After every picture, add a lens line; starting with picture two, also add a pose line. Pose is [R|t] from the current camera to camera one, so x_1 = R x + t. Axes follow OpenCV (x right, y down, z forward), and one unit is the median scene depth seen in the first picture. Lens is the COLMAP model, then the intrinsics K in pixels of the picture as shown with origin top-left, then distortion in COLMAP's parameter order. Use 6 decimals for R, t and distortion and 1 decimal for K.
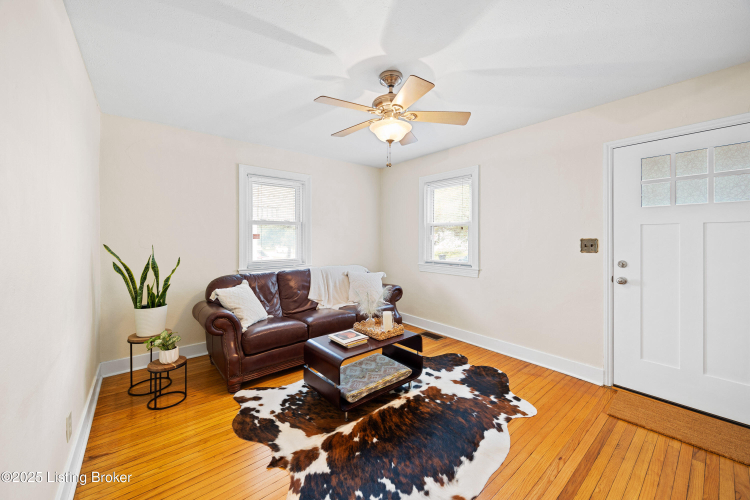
lens RADIAL K [[294.4, 0, 375.0], [0, 294.4, 250.0], [0, 0, 1]] dist [-0.000526, 0.000050]
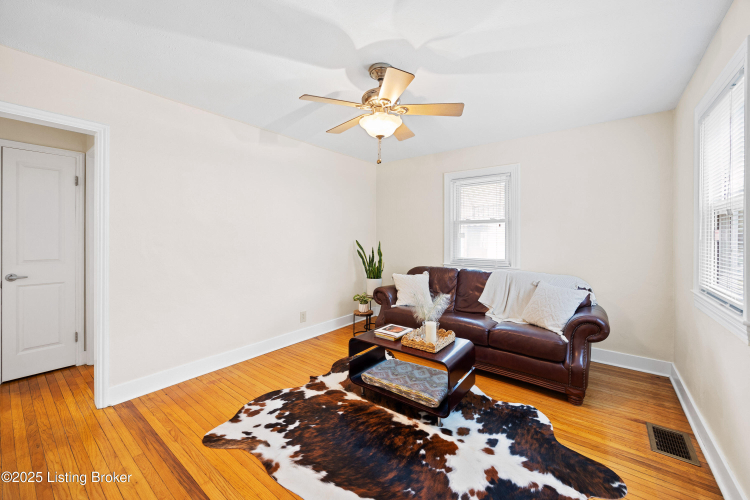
lens RADIAL K [[294.4, 0, 375.0], [0, 294.4, 250.0], [0, 0, 1]] dist [-0.000526, 0.000050]
pose [[0.206554, 0.045808, -0.977362, 0.898792], [-0.040747, 0.998440, 0.038185, -0.030098], [0.977586, 0.031938, 0.208098, 0.698131]]
